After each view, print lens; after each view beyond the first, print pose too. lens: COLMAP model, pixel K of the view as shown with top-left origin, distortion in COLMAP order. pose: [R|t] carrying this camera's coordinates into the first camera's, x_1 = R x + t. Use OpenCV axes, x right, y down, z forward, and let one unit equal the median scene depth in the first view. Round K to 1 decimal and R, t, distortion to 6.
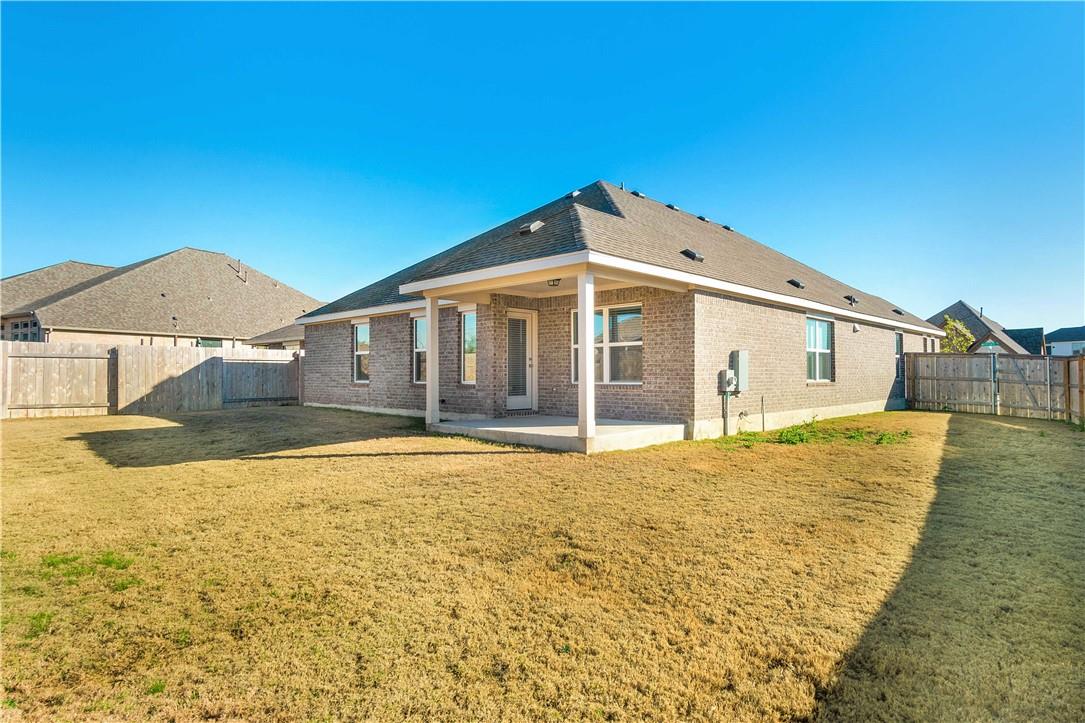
lens RADIAL K [[585.7, 0, 541.3], [0, 585.7, 360.0], [0, 0, 1]] dist [0.005323, 0.000277]
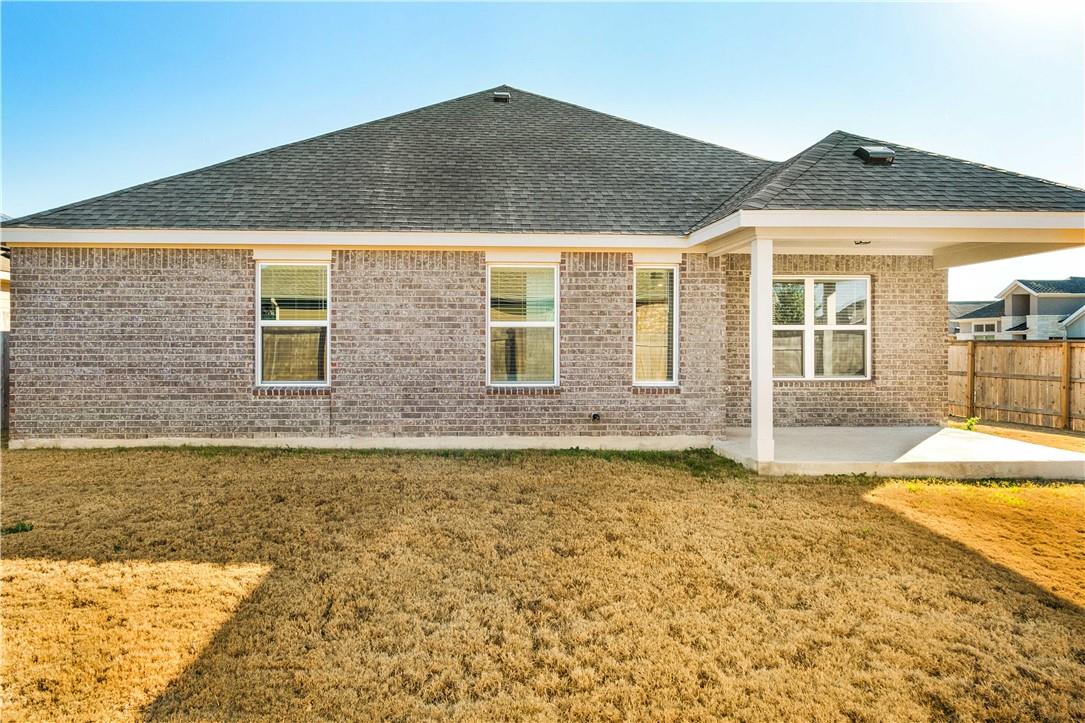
lens RADIAL K [[585.7, 0, 541.3], [0, 585.7, 360.0], [0, 0, 1]] dist [0.005323, 0.000277]
pose [[0.712879, -0.006132, 0.701260, -0.674619], [-0.017826, 0.999480, 0.026861, 0.001102], [-0.701060, -0.031650, 0.712399, 0.718197]]
